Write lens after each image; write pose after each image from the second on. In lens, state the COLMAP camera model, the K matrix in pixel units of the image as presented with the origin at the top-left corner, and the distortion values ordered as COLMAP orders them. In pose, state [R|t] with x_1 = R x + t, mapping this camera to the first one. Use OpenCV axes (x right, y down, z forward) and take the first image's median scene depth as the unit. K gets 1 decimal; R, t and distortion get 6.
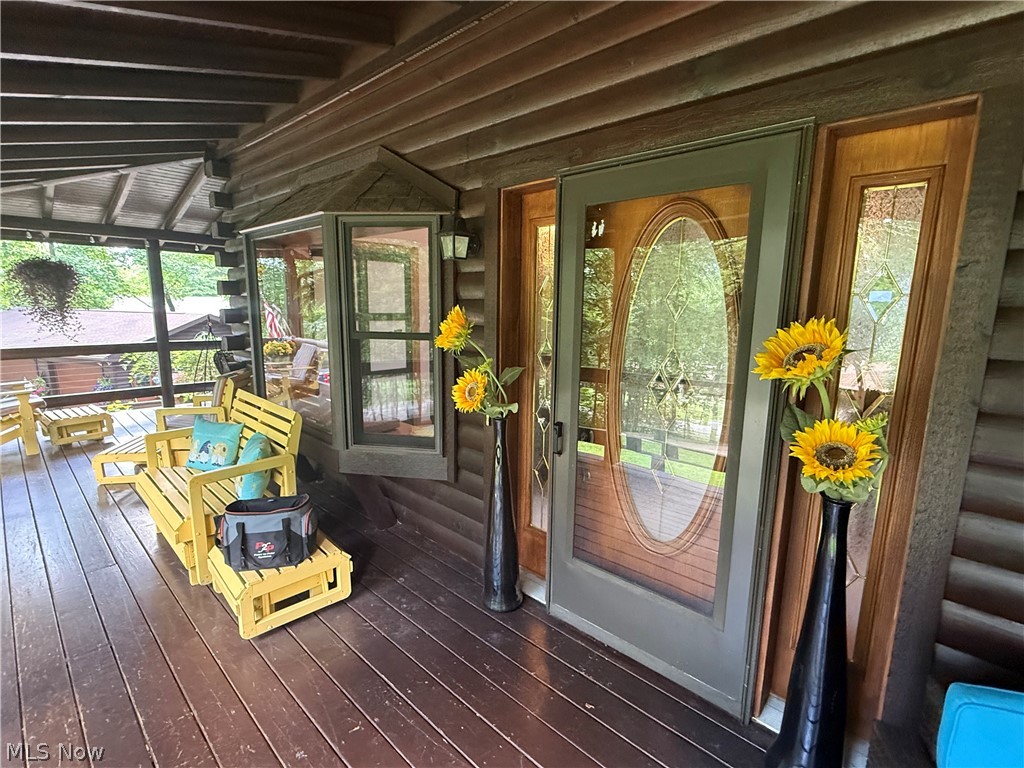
lens RADIAL K [[492.6, 0, 507.3], [0, 492.6, 387.3], [0, 0, 1]] dist [0.002031, -0.000079]
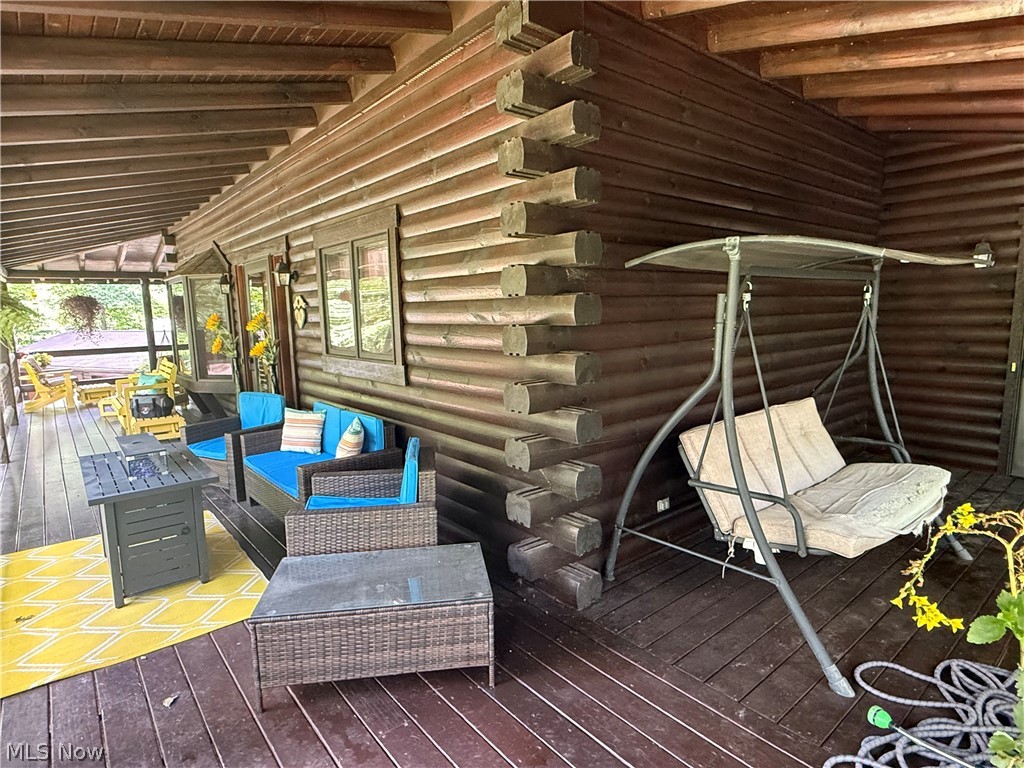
lens RADIAL K [[564.7, 0, 516.6], [0, 564.7, 384.7], [0, 0, 1]] dist [-0.001708, 0.000262]
pose [[0.992974, -0.027691, -0.115043, 0.789952], [0.023507, 0.999017, -0.037572, 0.156813], [0.115970, 0.034604, 0.992650, -0.760054]]
